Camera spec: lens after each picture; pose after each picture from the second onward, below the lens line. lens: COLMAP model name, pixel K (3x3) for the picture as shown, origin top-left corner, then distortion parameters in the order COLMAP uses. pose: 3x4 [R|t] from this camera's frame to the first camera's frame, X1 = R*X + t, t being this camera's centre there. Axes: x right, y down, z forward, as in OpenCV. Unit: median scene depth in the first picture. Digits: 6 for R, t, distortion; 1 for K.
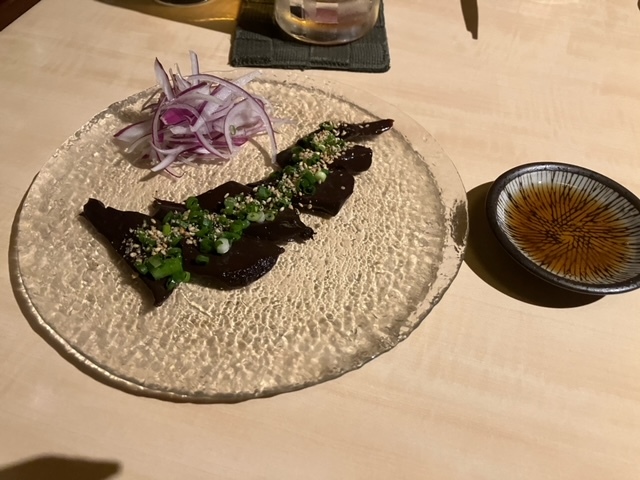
lens RADIAL K [[513.6, 0, 323.0], [0, 513.6, 241.8], [0, 0, 1]] dist [-0.015633, -0.026067]
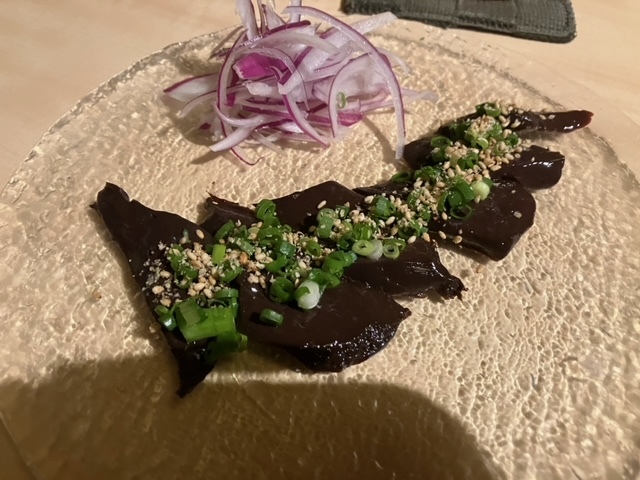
lens RADIAL K [[513.6, 0, 318.5], [0, 513.6, 240.2], [0, 0, 1]] dist [-0.015633, -0.026067]
pose [[0.982713, 0.133977, -0.127772, -0.107097], [-0.131796, 0.990951, 0.025418, -0.061791], [0.130022, -0.008139, 0.991478, 0.389162]]
